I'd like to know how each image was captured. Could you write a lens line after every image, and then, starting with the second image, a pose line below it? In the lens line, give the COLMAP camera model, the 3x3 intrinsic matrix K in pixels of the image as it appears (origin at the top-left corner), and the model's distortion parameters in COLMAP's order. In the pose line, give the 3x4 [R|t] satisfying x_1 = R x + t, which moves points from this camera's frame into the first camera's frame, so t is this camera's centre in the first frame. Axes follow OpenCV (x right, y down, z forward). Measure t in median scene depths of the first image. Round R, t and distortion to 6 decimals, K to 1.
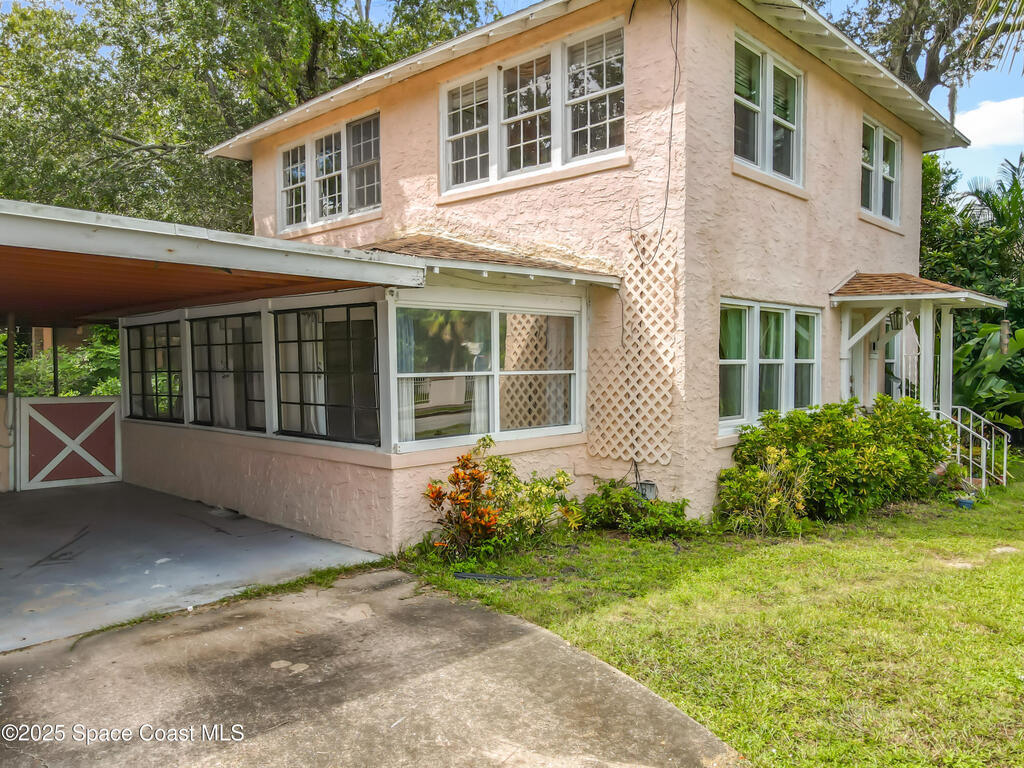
lens RADIAL K [[765.5, 0, 512.0], [0, 765.5, 384.0], [0, 0, 1]] dist [-0.000091, 0.024639]
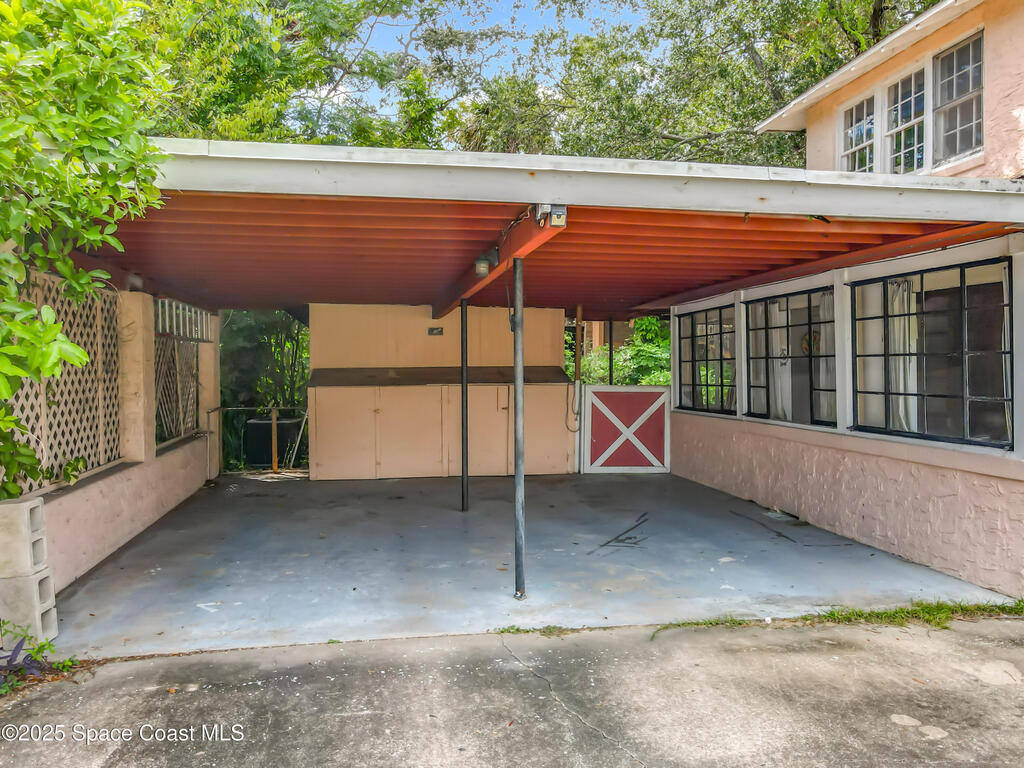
lens RADIAL K [[810.6, 0, 512.0], [0, 810.6, 384.0], [0, 0, 1]] dist [0.041292, -0.004257]
pose [[0.802017, 0.017037, -0.597059, -0.077070], [-0.020512, 0.999789, 0.000974, 0.023699], [0.596949, 0.011466, 0.802197, 0.065070]]
